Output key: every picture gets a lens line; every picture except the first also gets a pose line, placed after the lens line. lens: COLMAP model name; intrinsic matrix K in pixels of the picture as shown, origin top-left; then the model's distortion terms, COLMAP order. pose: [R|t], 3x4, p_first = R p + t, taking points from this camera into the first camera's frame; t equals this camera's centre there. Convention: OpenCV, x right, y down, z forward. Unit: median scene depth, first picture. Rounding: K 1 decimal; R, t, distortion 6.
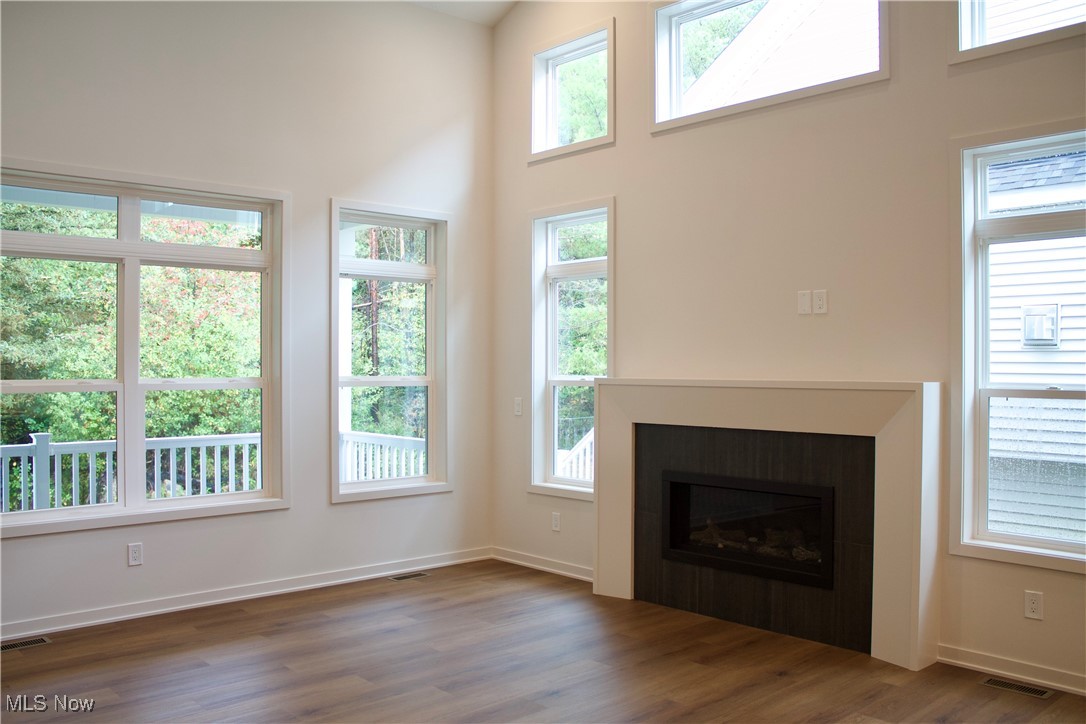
lens RADIAL K [[910.7, 0, 543.0], [0, 910.7, 362.0], [0, 0, 1]] dist [-0.171941, 0.179114]
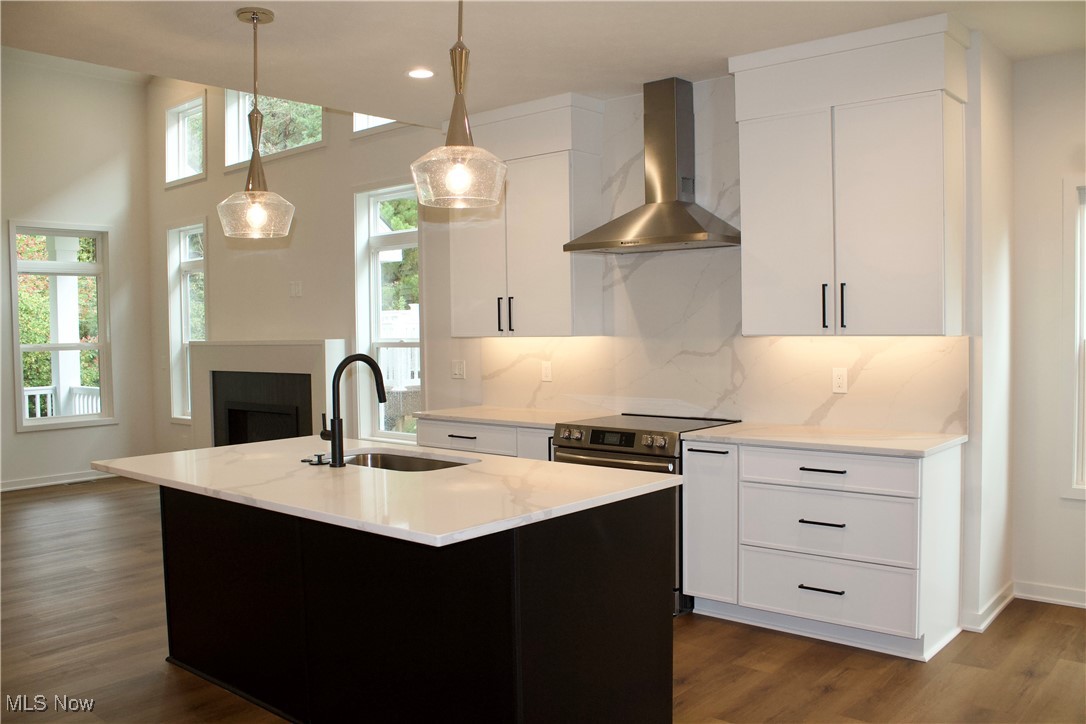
lens RADIAL K [[910.7, 0, 543.0], [0, 910.7, 362.0], [0, 0, 1]] dist [-0.171941, 0.179114]
pose [[0.993259, -0.025148, 0.113153, 0.412709], [0.020366, 0.998858, 0.043224, 0.000540], [-0.114111, -0.040628, 0.992637, -0.448145]]
